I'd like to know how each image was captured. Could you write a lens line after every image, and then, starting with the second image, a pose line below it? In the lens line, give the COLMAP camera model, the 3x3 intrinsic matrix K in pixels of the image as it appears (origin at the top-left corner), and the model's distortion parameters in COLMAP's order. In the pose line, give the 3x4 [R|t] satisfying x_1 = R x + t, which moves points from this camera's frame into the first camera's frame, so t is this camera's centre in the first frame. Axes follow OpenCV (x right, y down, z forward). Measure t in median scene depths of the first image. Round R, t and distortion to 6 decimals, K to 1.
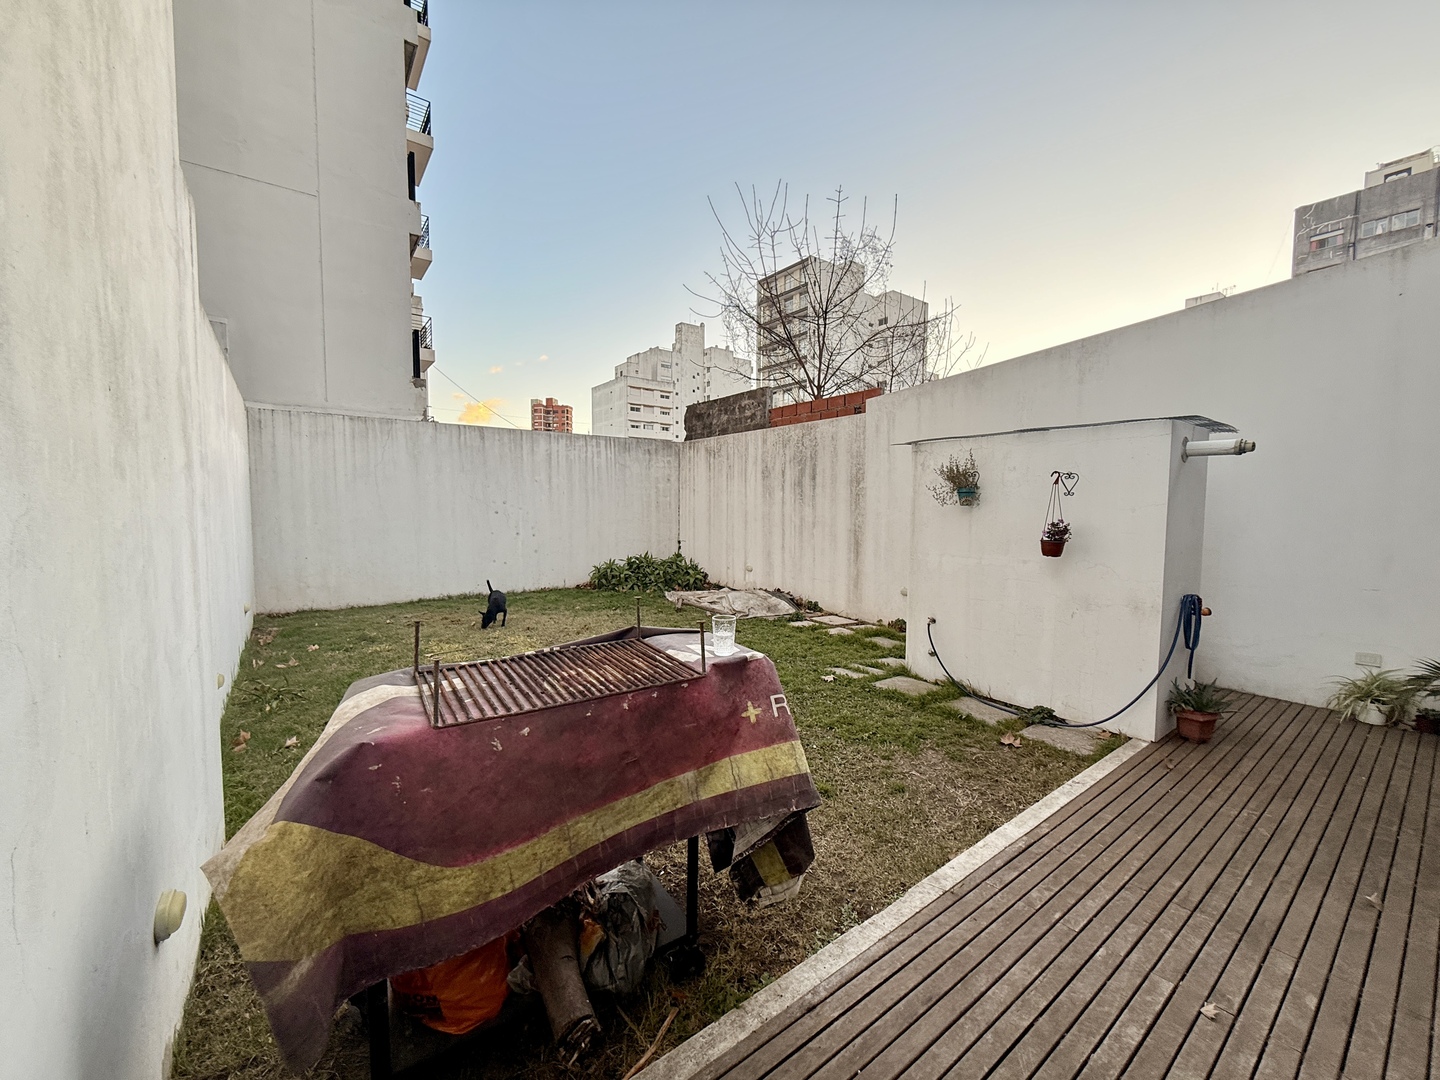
lens RADIAL K [[593.1, 0, 720.0], [0, 593.1, 540.0], [0, 0, 1]] dist [-0.000405, 0.000035]
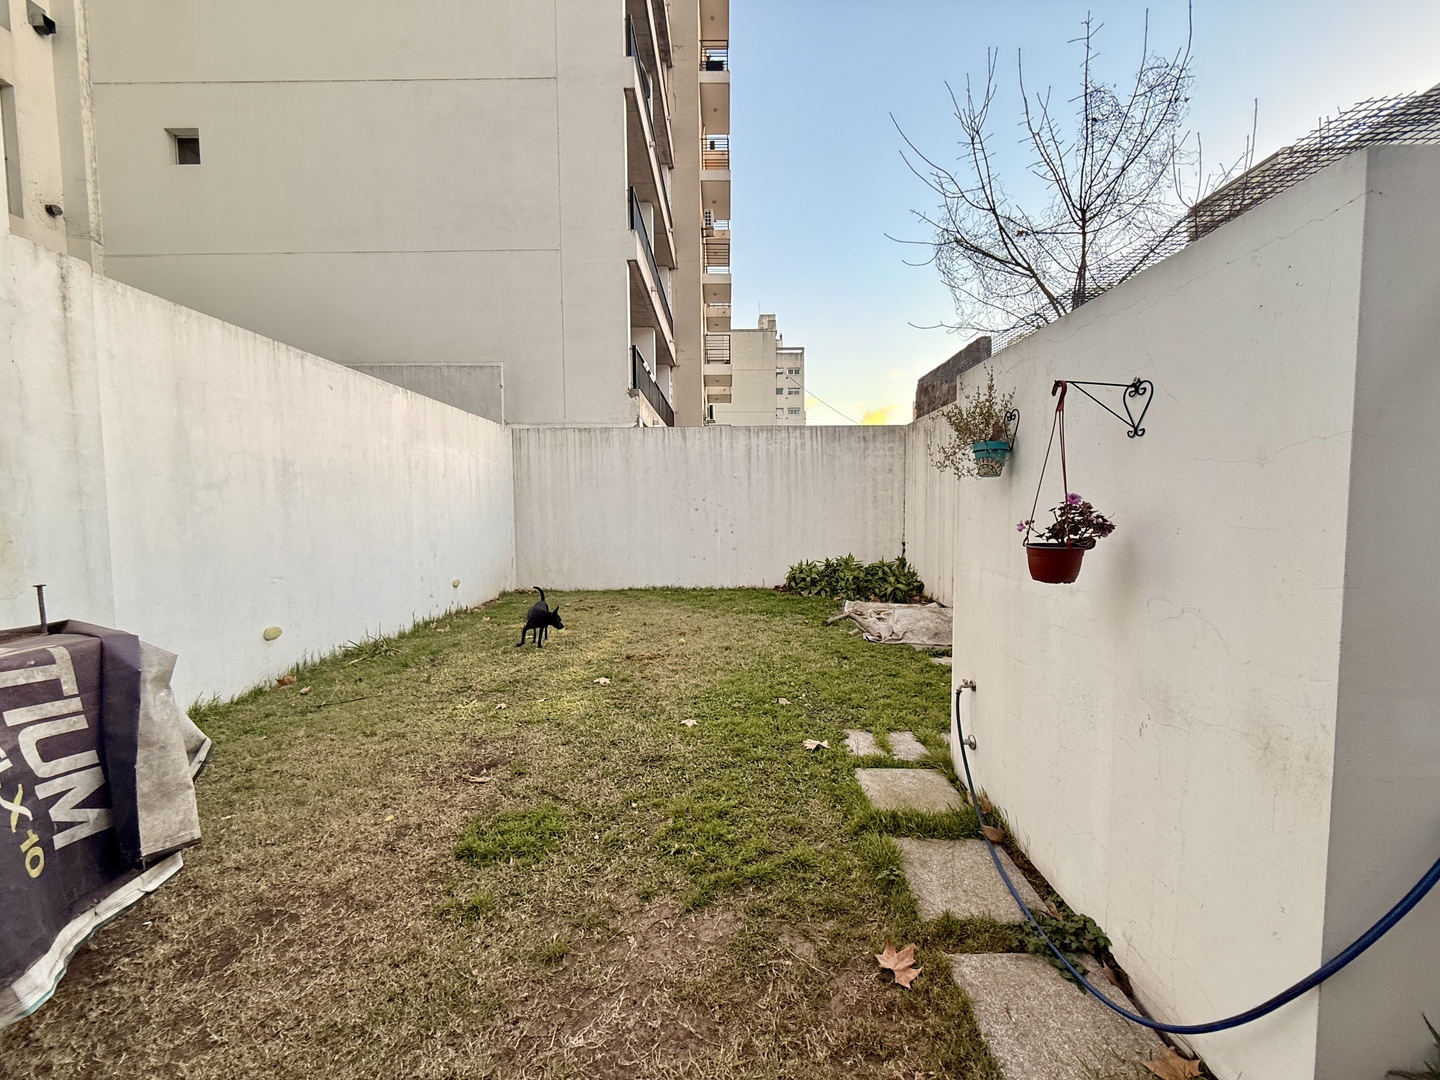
lens RADIAL K [[583.8, 0, 724.2], [0, 583.8, 534.9], [0, 0, 1]] dist [0.010254, 0.000043]
pose [[0.787798, 0.016960, -0.615700, 0.289090], [-0.025359, 0.999666, -0.004911, 0.001398], [0.615411, 0.019483, 0.787965, 0.236054]]
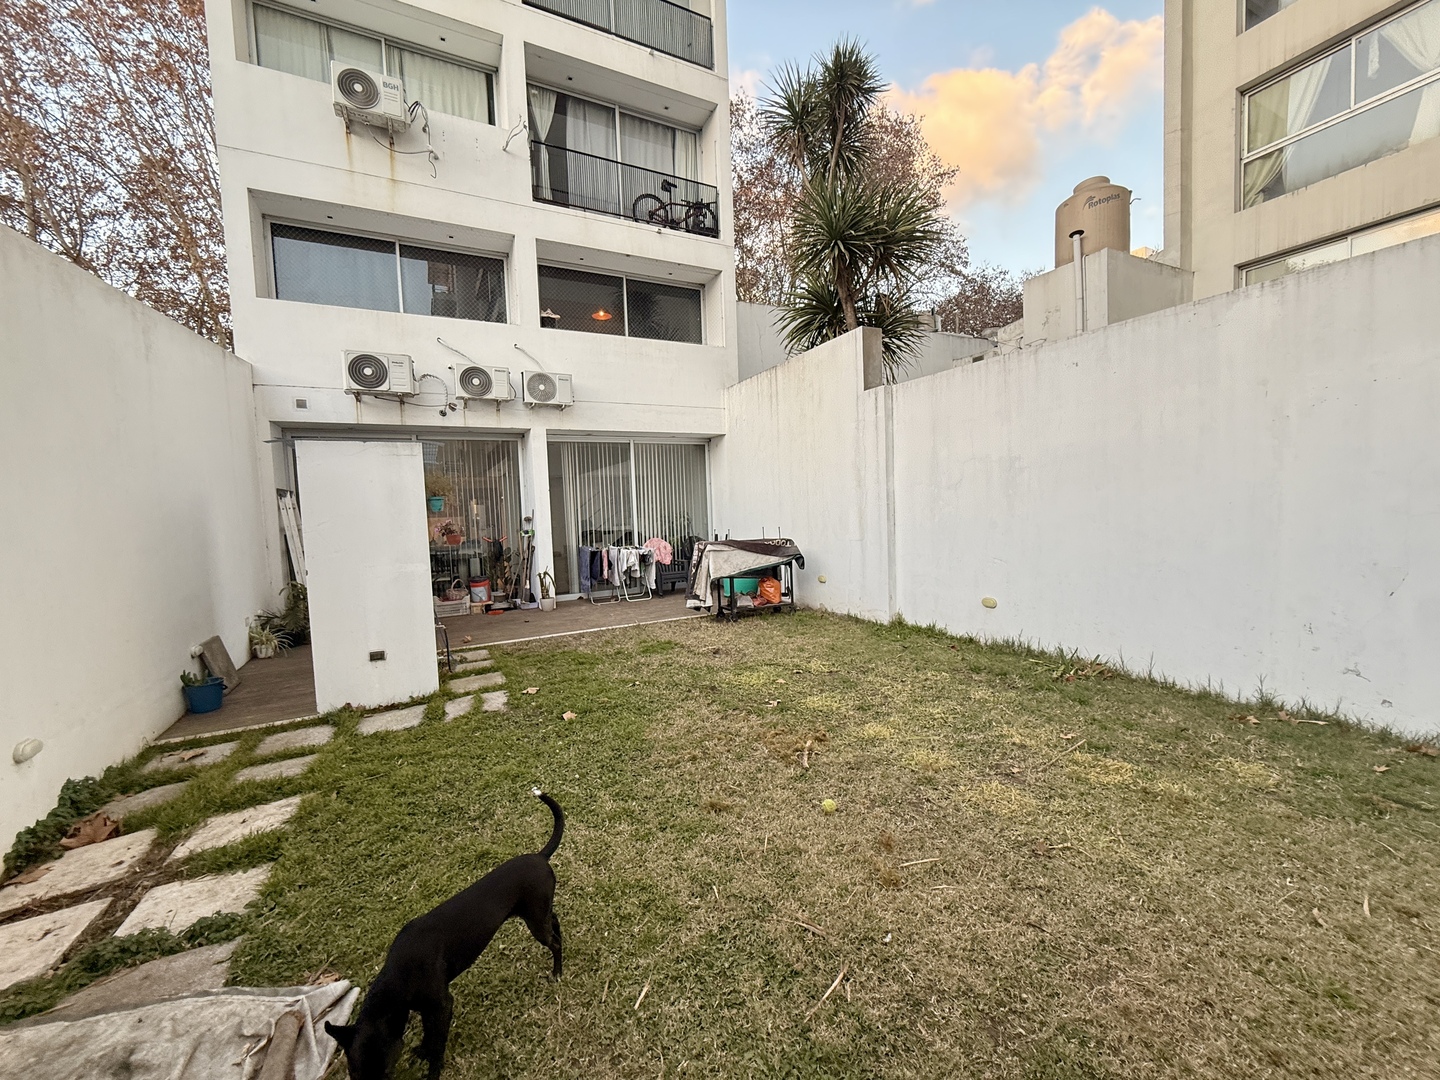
lens RADIAL K [[571.8, 0, 729.5], [0, 571.8, 545.0], [0, 0, 1]] dist [-0.000913, -0.000045]
pose [[-0.984237, 0.018271, 0.175906, -0.166399], [0.041821, 0.990484, 0.131119, -0.058125], [-0.171836, 0.136409, -0.975636, 1.027872]]
